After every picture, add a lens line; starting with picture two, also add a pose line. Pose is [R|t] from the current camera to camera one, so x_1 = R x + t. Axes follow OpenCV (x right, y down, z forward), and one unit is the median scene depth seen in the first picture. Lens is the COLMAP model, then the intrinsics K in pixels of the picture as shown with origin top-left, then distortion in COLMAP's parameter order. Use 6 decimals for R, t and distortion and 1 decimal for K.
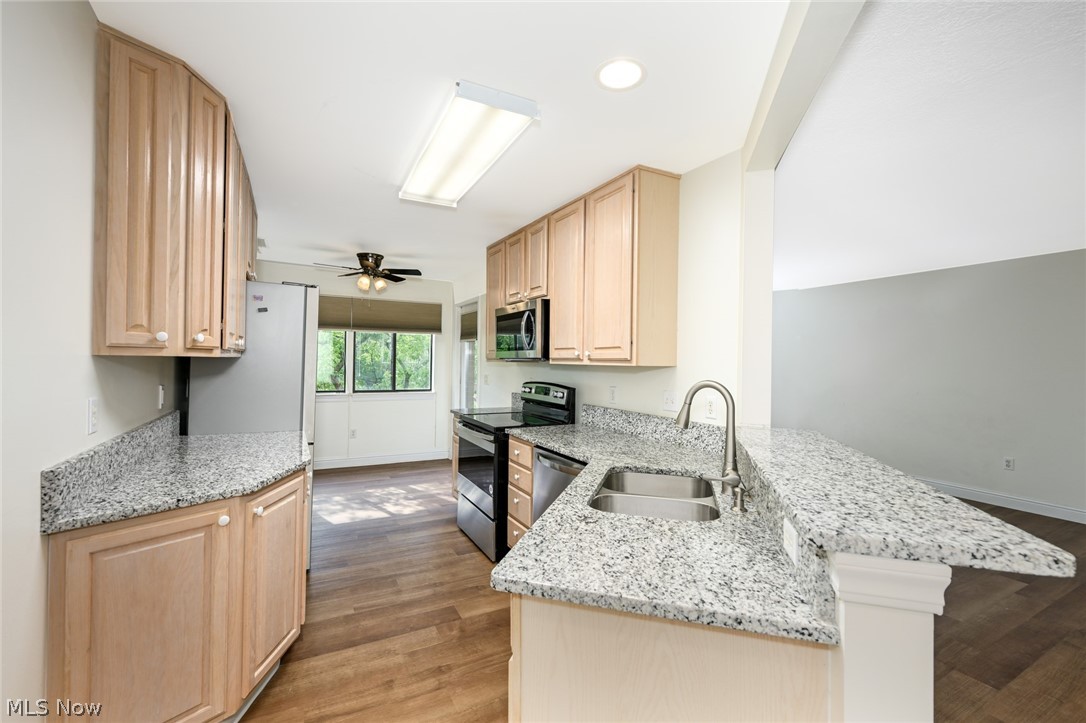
lens RADIAL K [[458.1, 0, 539.3], [0, 458.1, 359.7], [0, 0, 1]] dist [-0.001205, -0.000329]
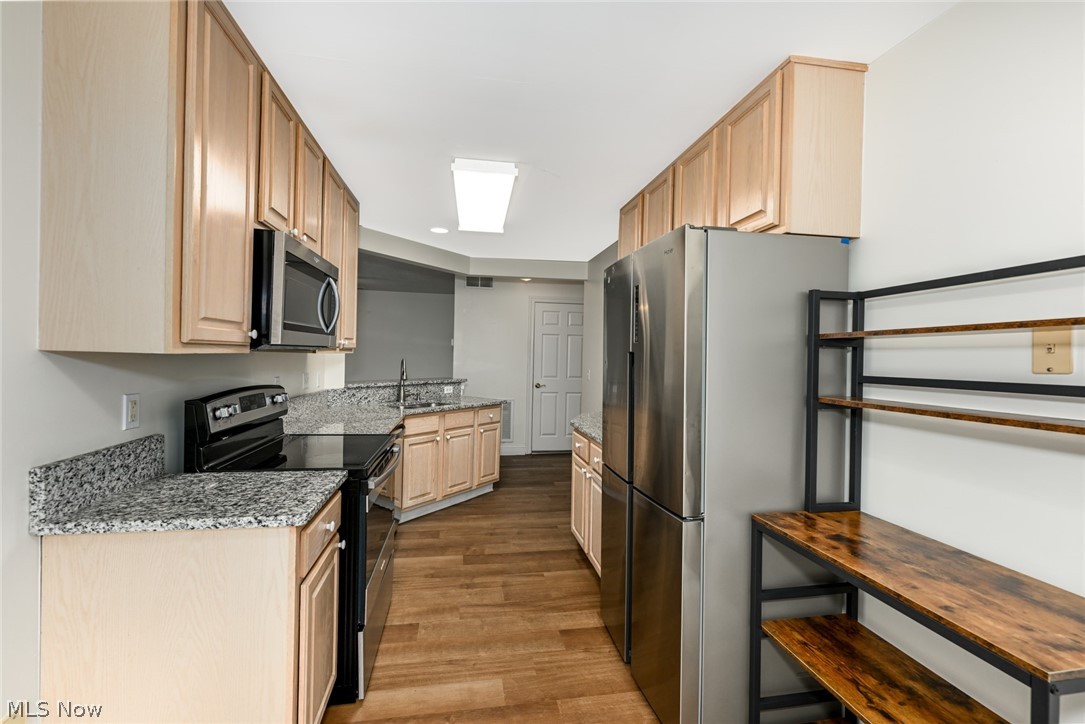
lens RADIAL K [[457.7, 0, 540.1], [0, 457.7, 359.1], [0, 0, 1]] dist [-0.001205, -0.000329]
pose [[-0.949949, -0.031236, 0.310839, -0.733938], [-0.032209, 0.999479, 0.002004, 0.003822], [-0.310740, -0.008108, -0.950460, 2.093641]]
